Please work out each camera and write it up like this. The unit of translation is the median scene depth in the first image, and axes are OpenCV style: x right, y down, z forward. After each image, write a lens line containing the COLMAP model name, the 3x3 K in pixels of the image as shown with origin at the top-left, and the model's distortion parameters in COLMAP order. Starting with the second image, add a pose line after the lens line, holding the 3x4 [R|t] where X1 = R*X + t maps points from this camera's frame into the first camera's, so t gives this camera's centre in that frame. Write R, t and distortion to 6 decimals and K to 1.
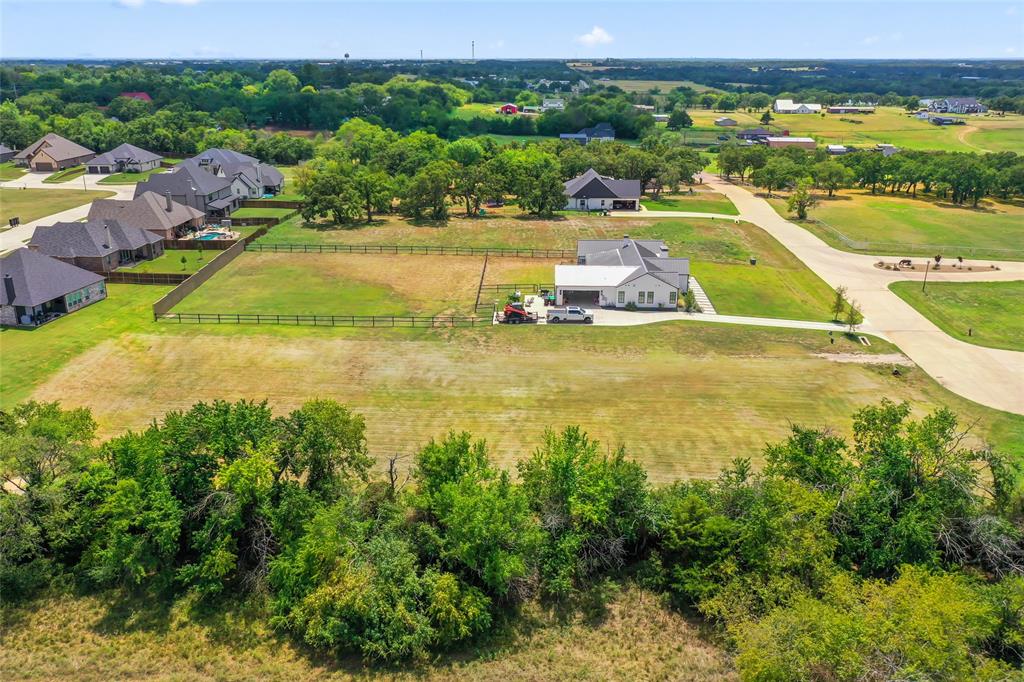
lens RADIAL K [[802.3, 0, 512.0], [0, 802.3, 341.0], [0, 0, 1]] dist [0.006857, -0.002940]
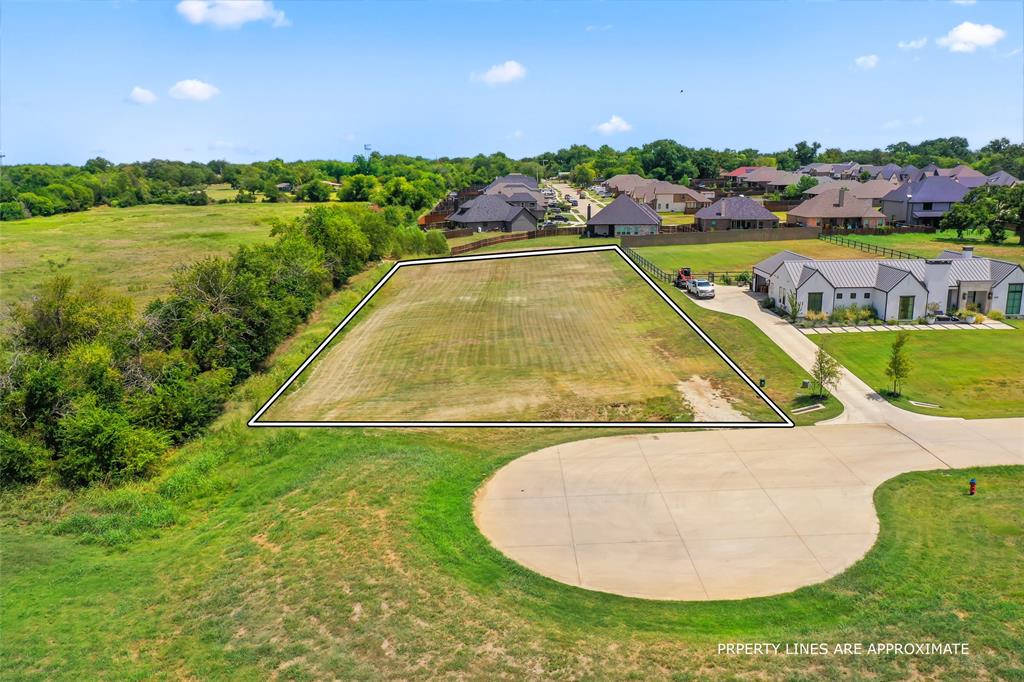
lens RADIAL K [[802.3, 0, 512.0], [0, 802.3, 341.0], [0, 0, 1]] dist [0.006857, -0.002940]
pose [[0.026247, 0.213026, -0.976694, 0.897527], [-0.319558, 0.927553, 0.193721, -0.081808], [0.947203, 0.307025, 0.092420, 0.713640]]
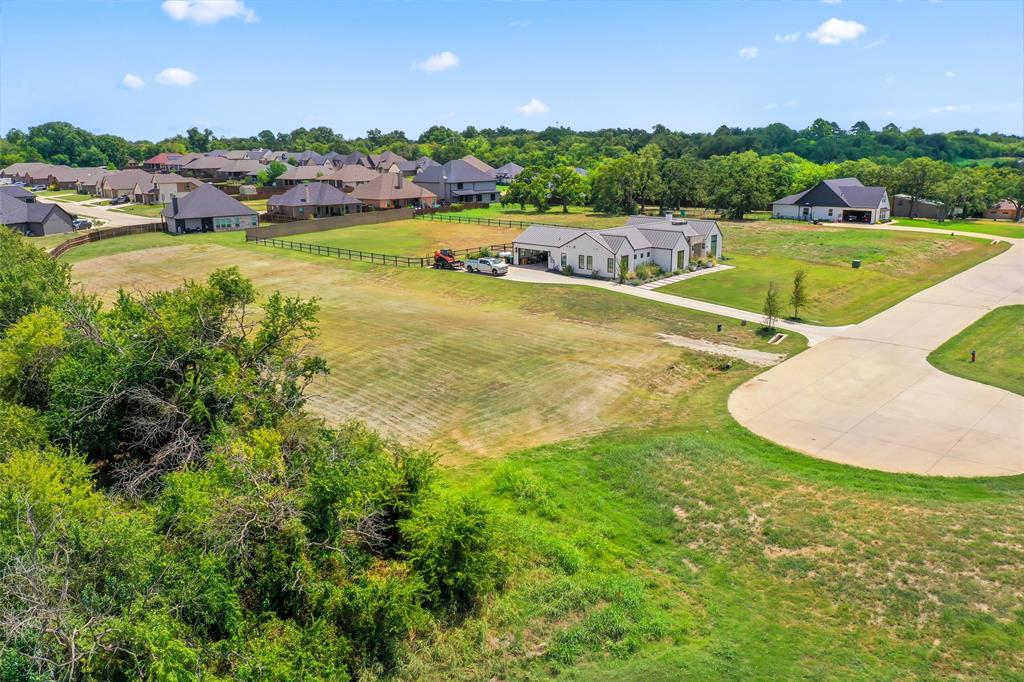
lens RADIAL K [[802.3, 0, 512.0], [0, 802.3, 341.0], [0, 0, 1]] dist [0.006857, -0.002940]
pose [[0.745973, 0.149702, -0.648932, 0.669947], [-0.210318, 0.977498, -0.016271, 0.056686], [0.631894, 0.148620, 0.760672, 0.318948]]
